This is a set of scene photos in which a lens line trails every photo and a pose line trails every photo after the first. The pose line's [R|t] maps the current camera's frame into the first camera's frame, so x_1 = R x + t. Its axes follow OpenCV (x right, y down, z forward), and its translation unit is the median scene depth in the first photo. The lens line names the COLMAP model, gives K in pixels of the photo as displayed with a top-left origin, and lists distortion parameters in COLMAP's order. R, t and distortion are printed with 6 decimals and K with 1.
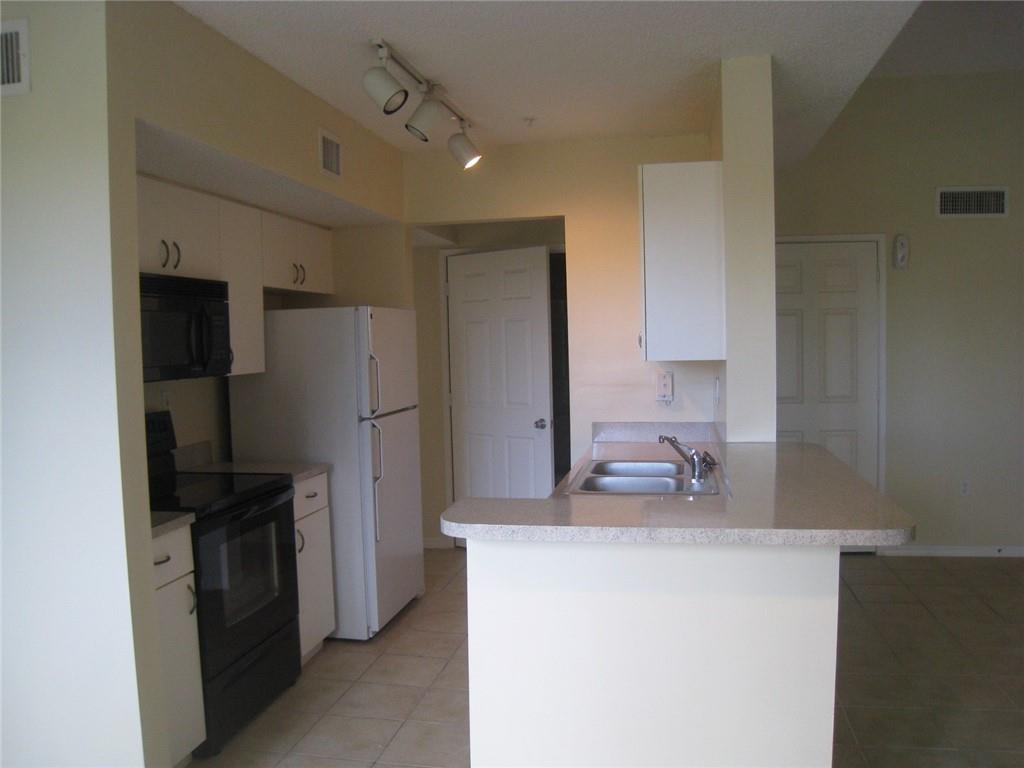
lens RADIAL K [[840.1, 0, 512.0], [0, 840.1, 384.0], [0, 0, 1]] dist [-0.126525, 0.001206]
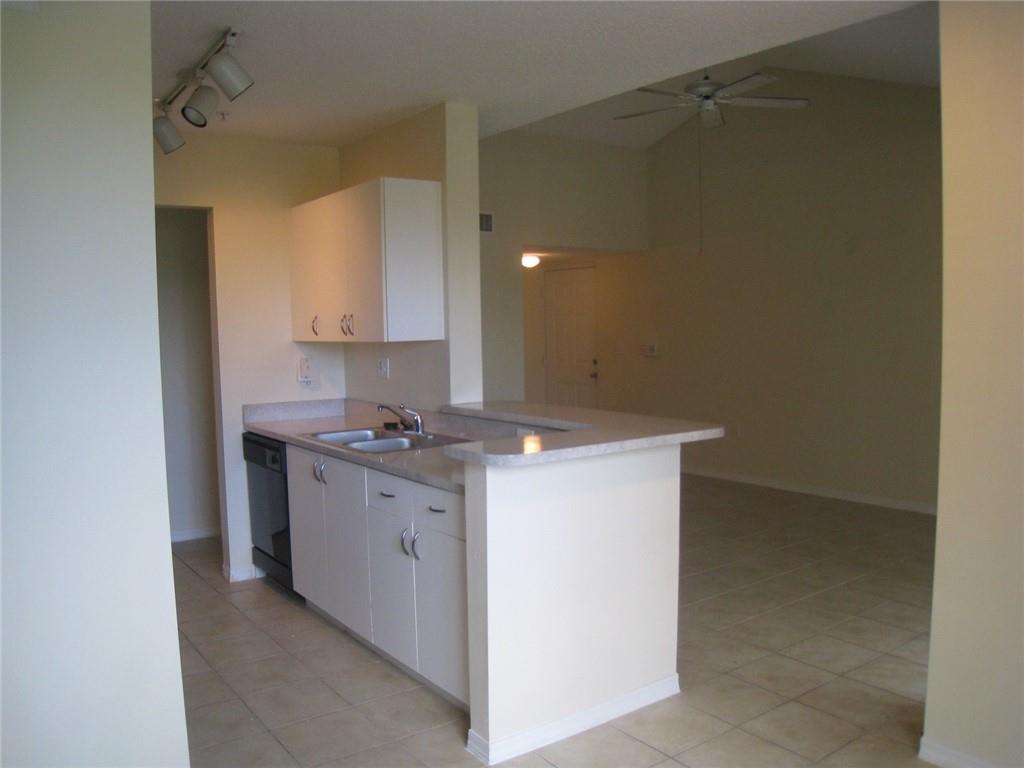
lens RADIAL K [[840.1, 0, 512.0], [0, 840.1, 384.0], [0, 0, 1]] dist [-0.126525, 0.001206]
pose [[0.669605, -0.045123, 0.741345, -0.619864], [0.043106, 0.998831, 0.021860, 0.014789], [-0.741465, 0.017319, 0.670768, 0.066382]]
